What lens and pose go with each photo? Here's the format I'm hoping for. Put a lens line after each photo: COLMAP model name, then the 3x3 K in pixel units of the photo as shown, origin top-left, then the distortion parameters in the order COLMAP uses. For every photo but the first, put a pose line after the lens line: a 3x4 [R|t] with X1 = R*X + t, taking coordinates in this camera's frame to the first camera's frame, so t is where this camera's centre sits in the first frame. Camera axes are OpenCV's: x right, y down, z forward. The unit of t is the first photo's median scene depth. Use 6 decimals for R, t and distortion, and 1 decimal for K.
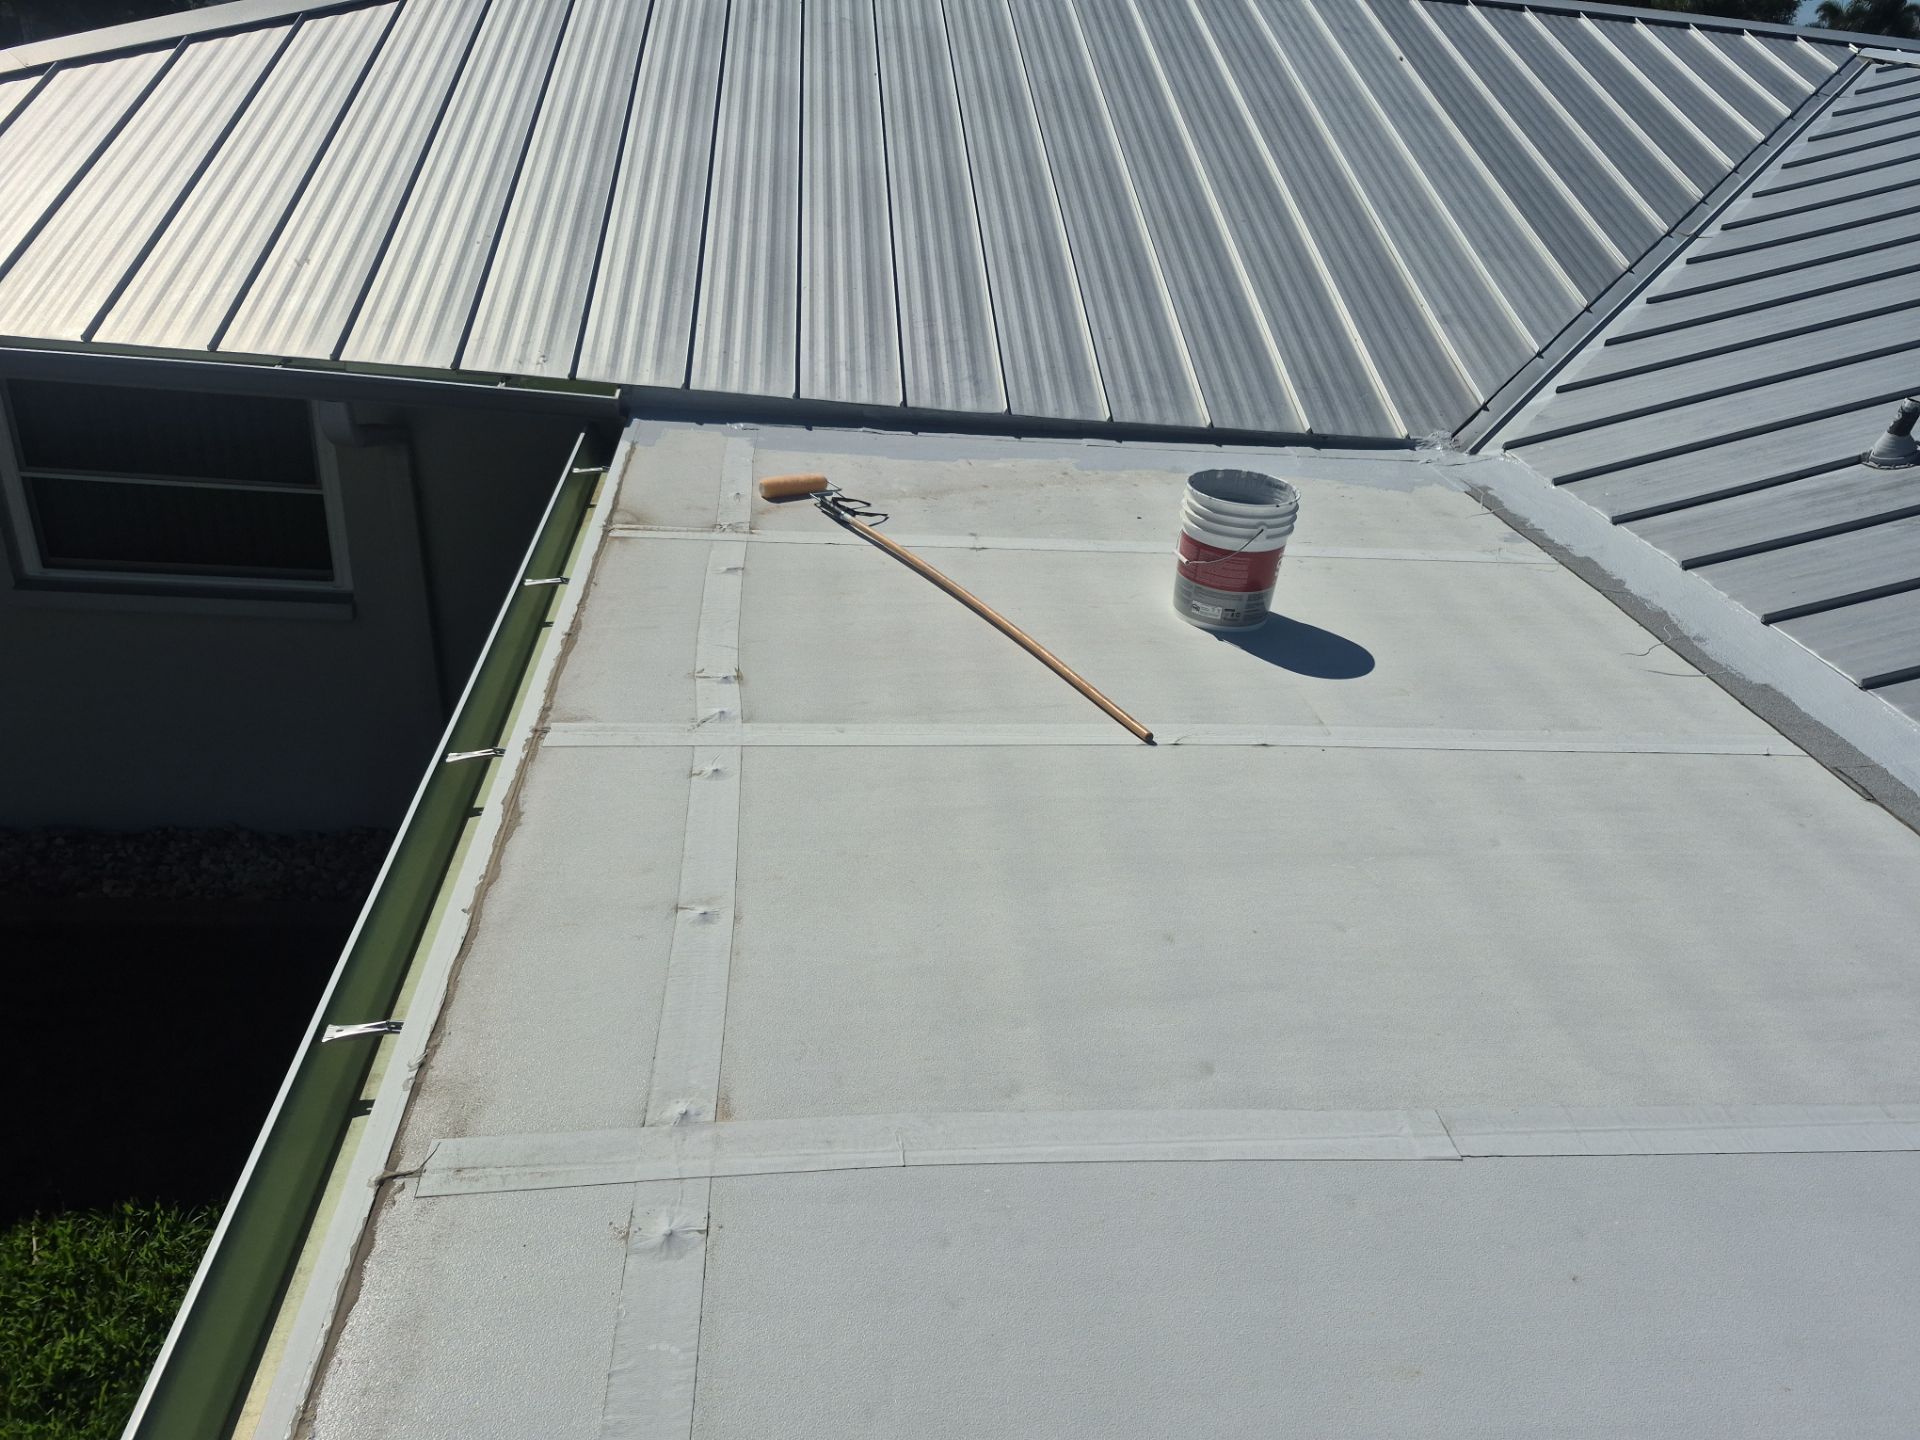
lens RADIAL K [[1410.5, 0, 889.6], [0, 1410.5, 726.7], [0, 0, 1]] dist [0.082567, -0.169979]
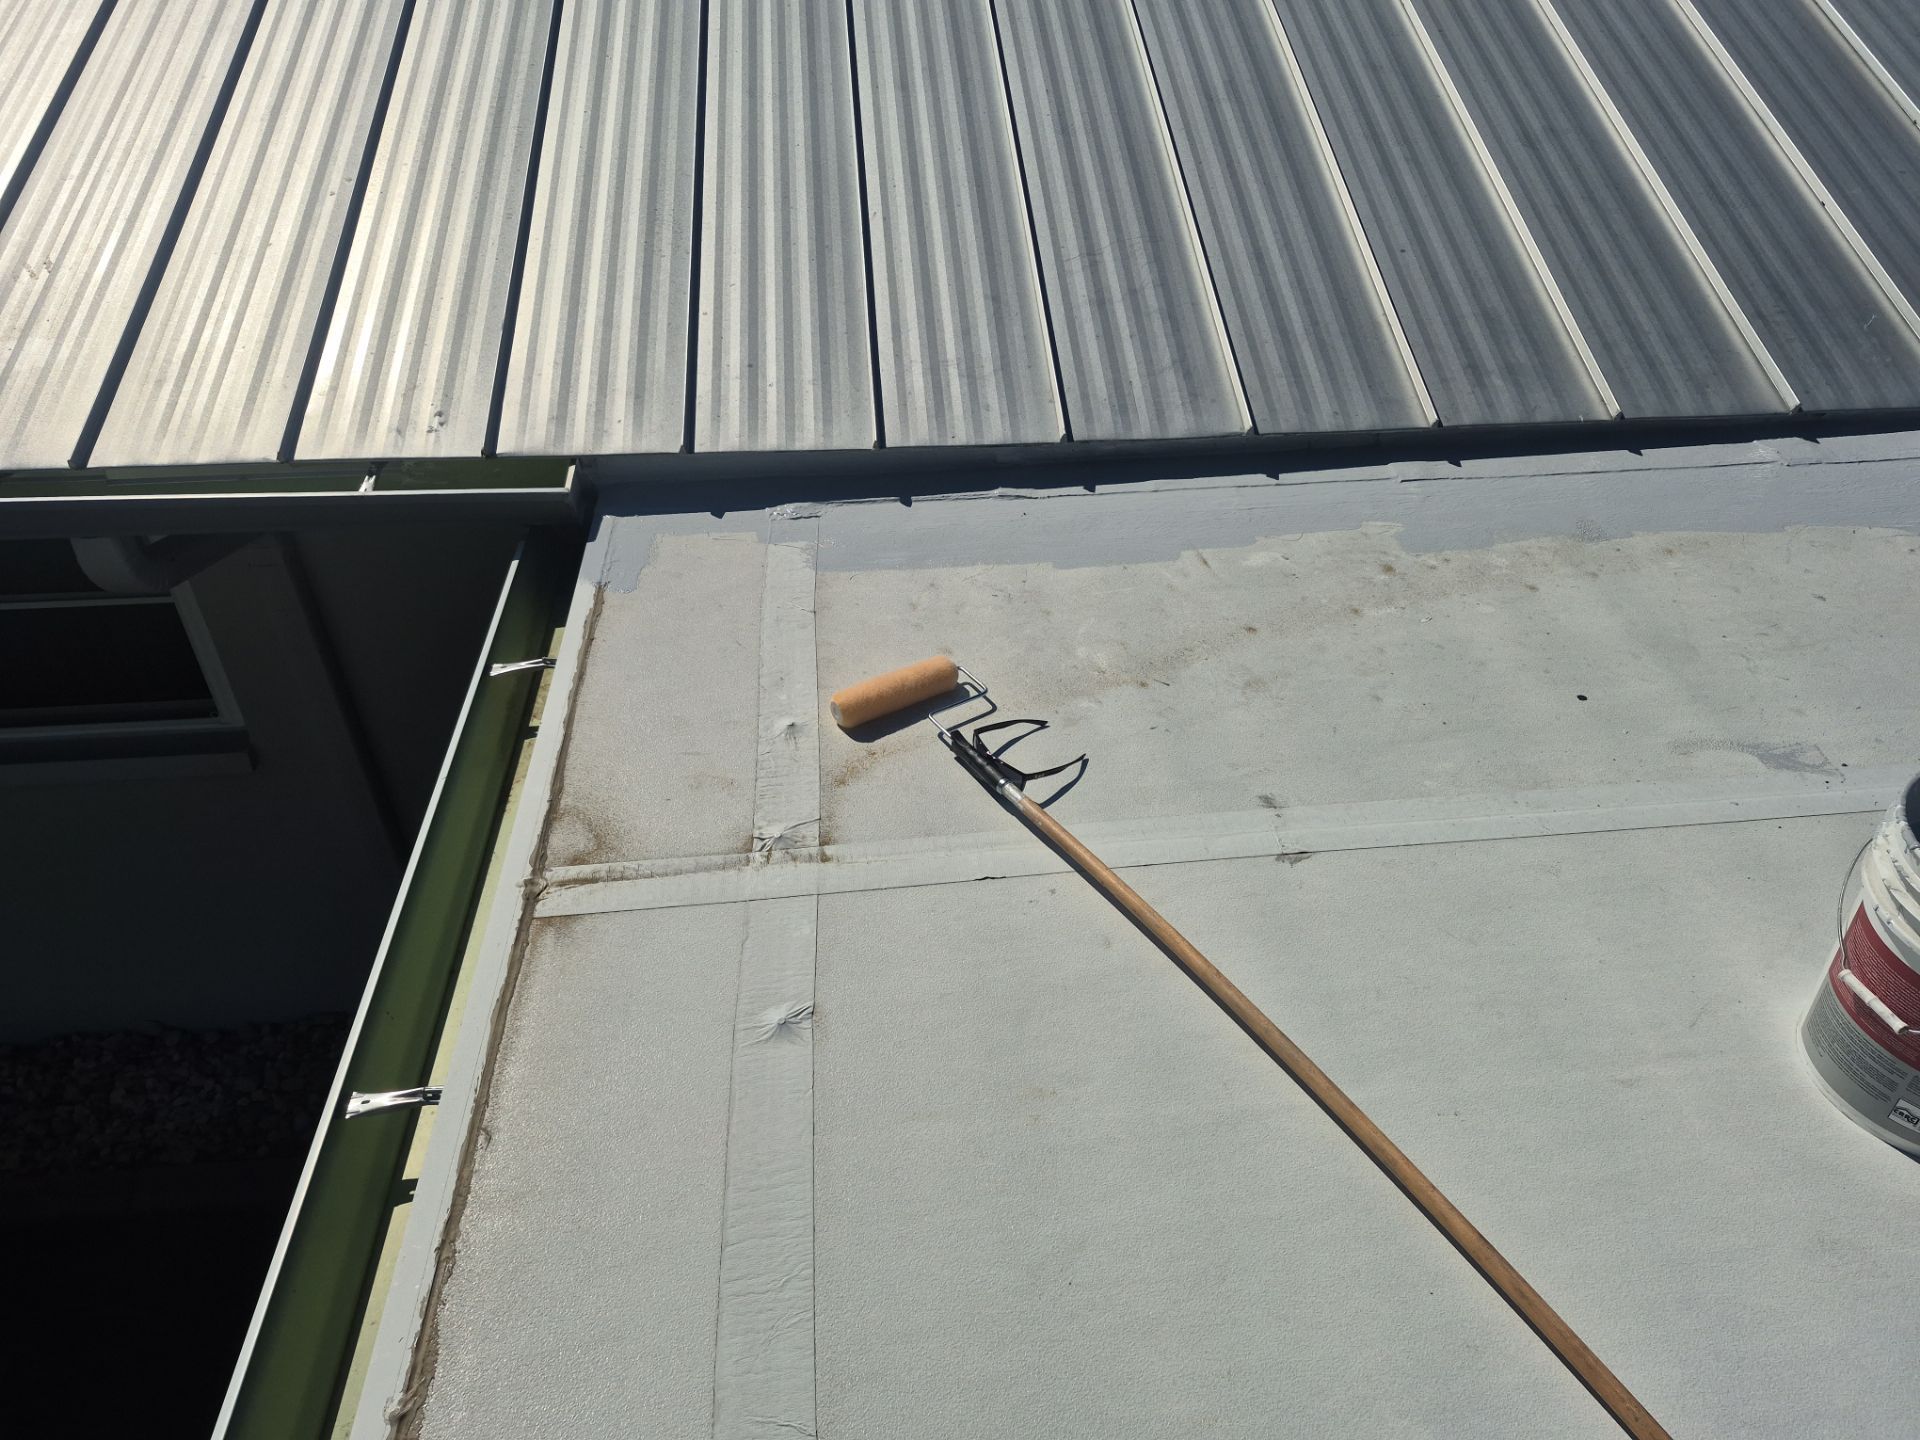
lens RADIAL K [[1306.4, 0, 878.3], [0, 1306.4, 677.8], [0, 0, 1]] dist [0.087037, -0.103089]
pose [[0.994552, -0.071276, -0.076067, -0.032869], [0.082204, 0.984981, 0.151838, -0.222021], [0.064102, -0.157264, 0.985474, 0.465221]]
